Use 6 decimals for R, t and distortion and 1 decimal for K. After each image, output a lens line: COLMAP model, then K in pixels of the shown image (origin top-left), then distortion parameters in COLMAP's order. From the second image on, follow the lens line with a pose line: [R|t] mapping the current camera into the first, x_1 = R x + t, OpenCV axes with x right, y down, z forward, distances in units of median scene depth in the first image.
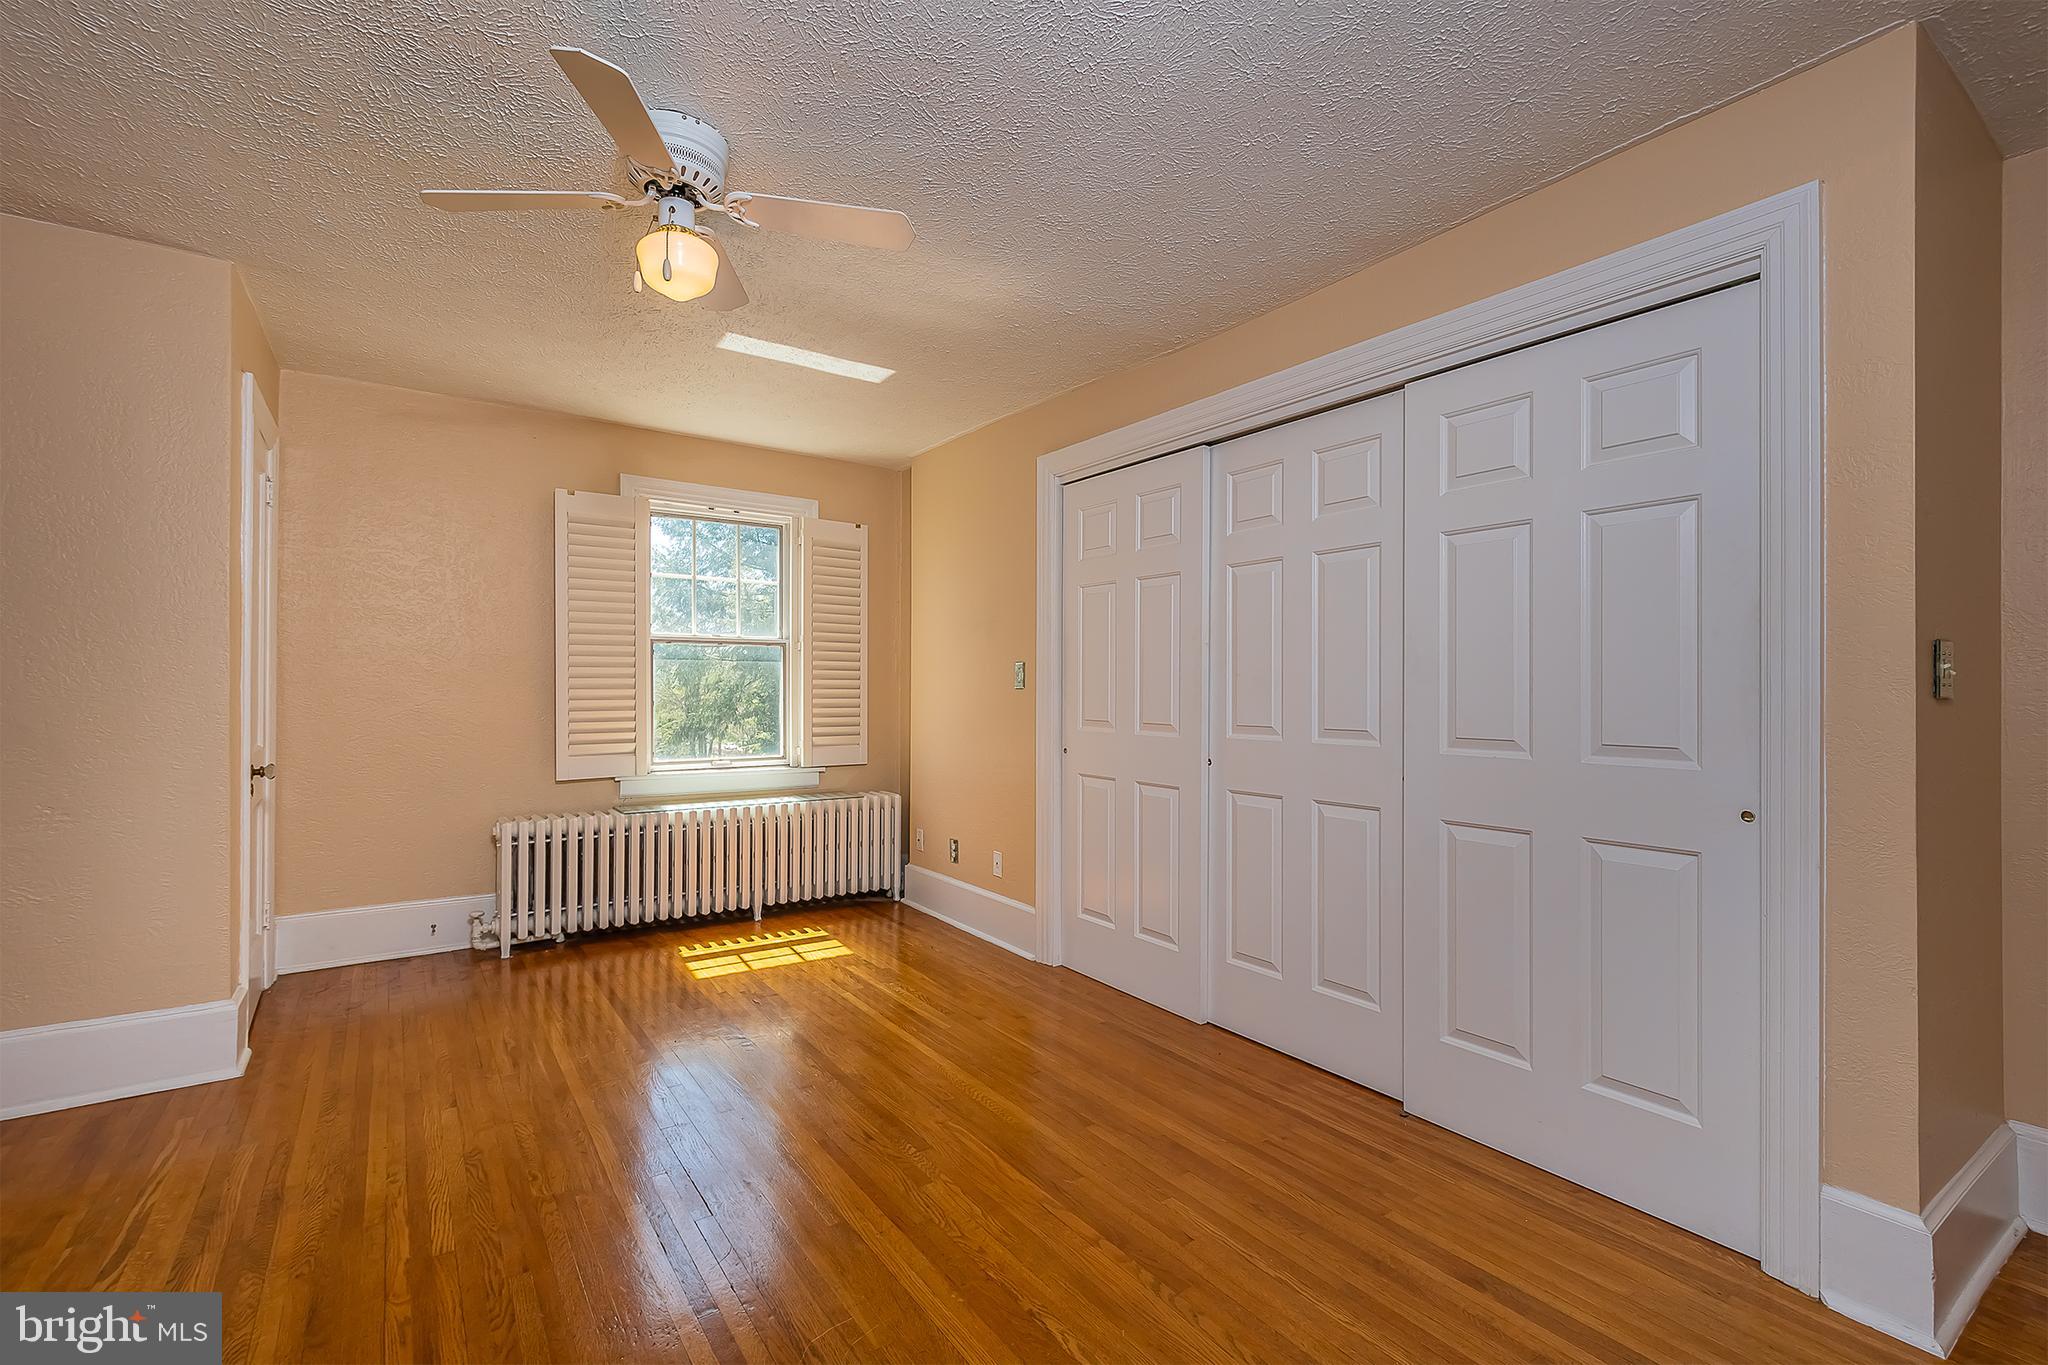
lens RADIAL K [[911.8, 0, 1015.5], [0, 911.8, 686.0], [0, 0, 1]] dist [0.009556, -0.001720]
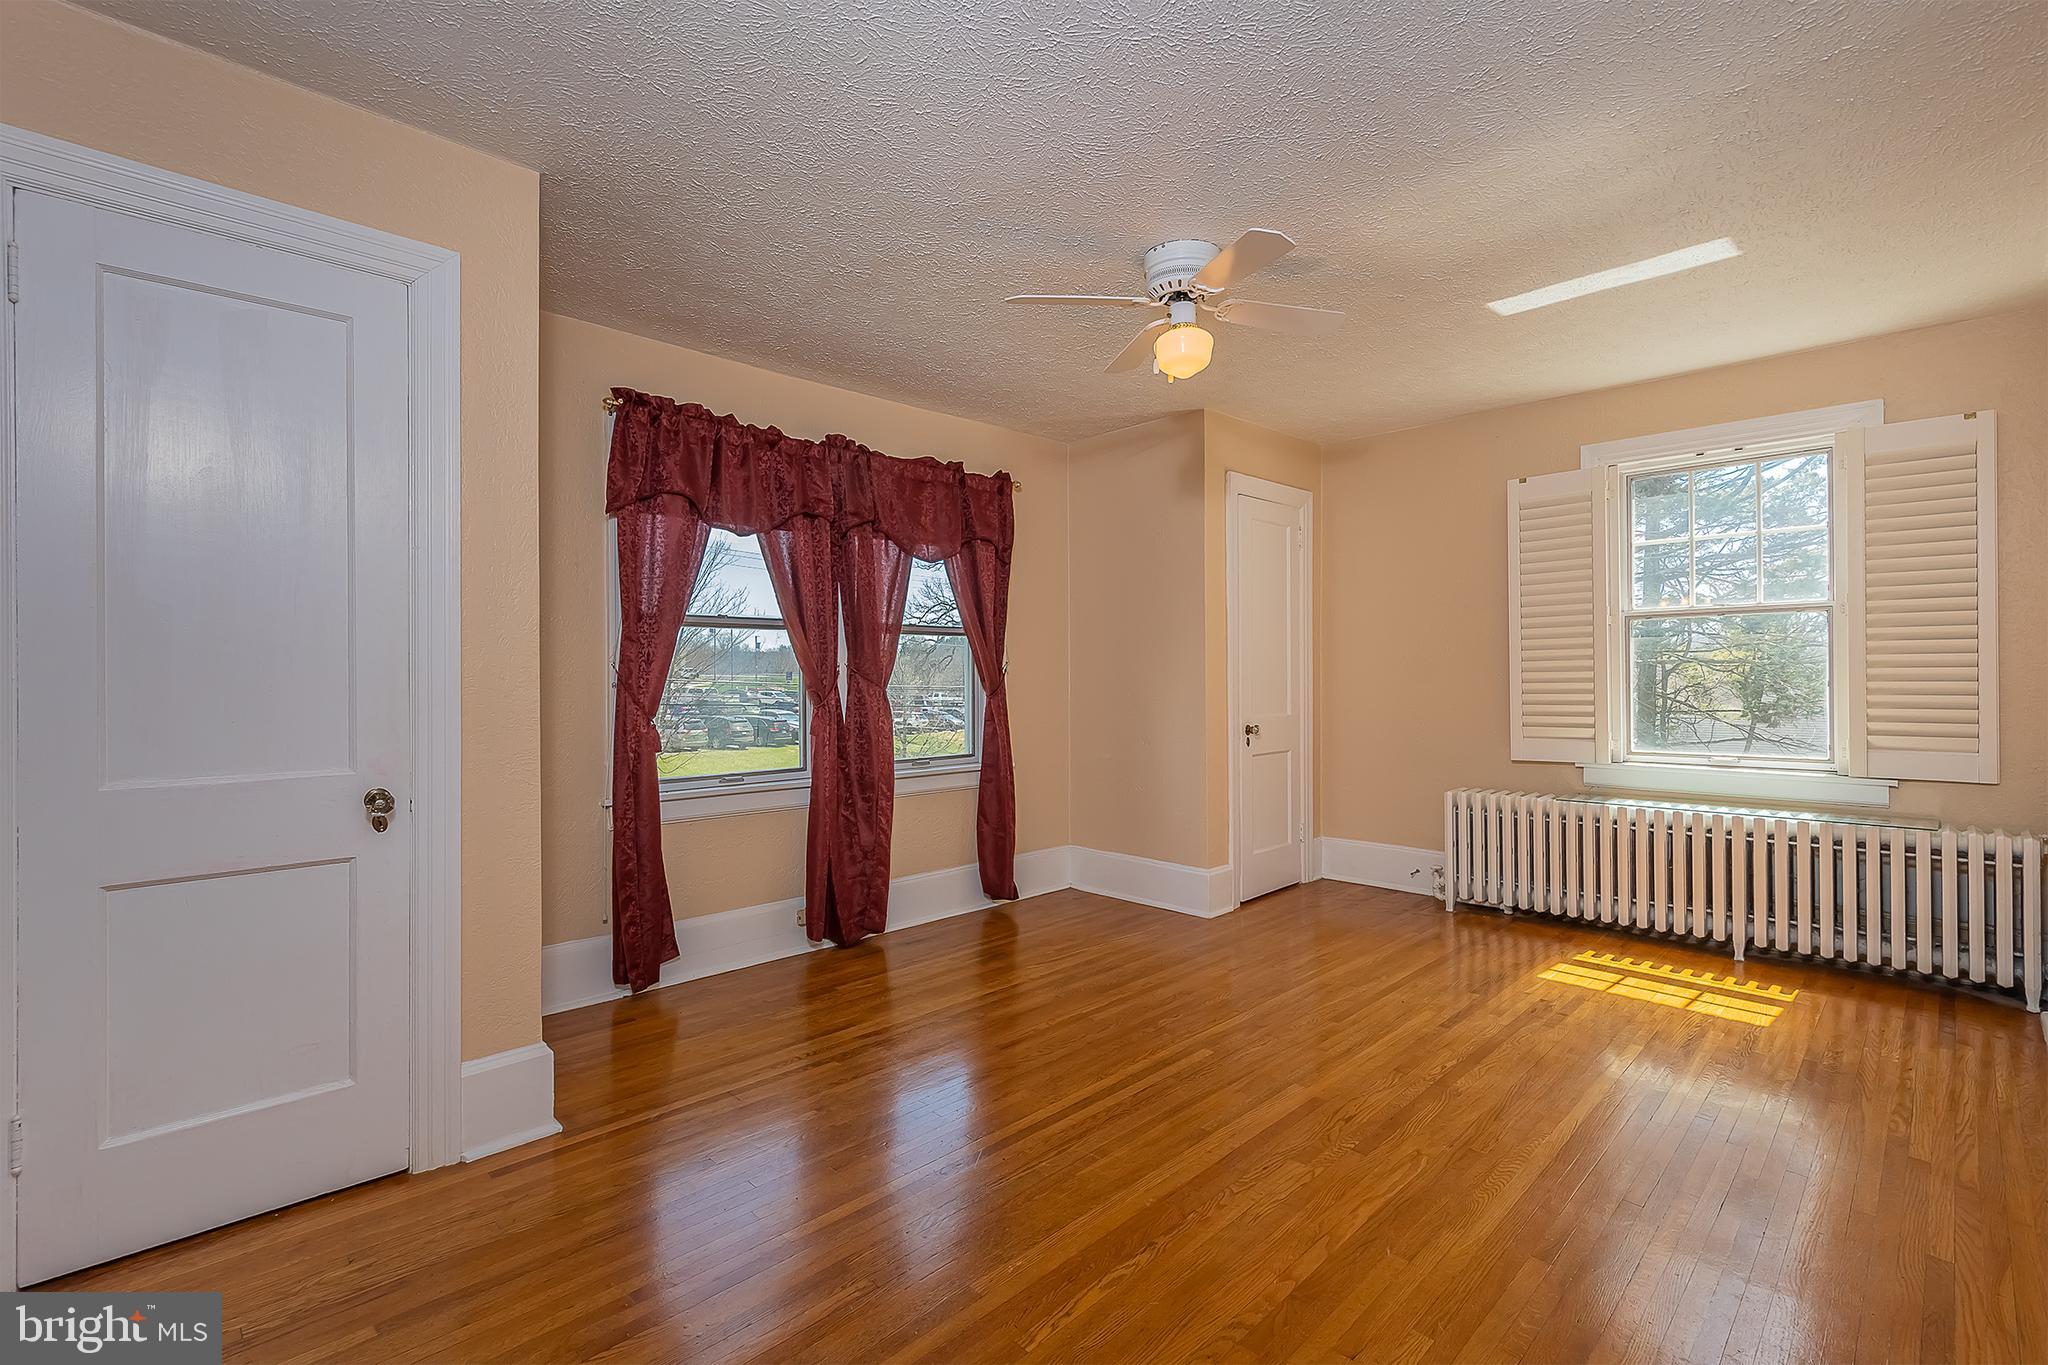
lens RADIAL K [[911.8, 0, 1015.3], [0, 911.8, 673.4], [0, 0, 1]] dist [0.009556, -0.001720]
pose [[0.164210, -0.005389, -0.986411, 0.466155], [0.014994, 0.999883, -0.002967, -0.000487], [0.986312, -0.014303, 0.164271, 0.287387]]
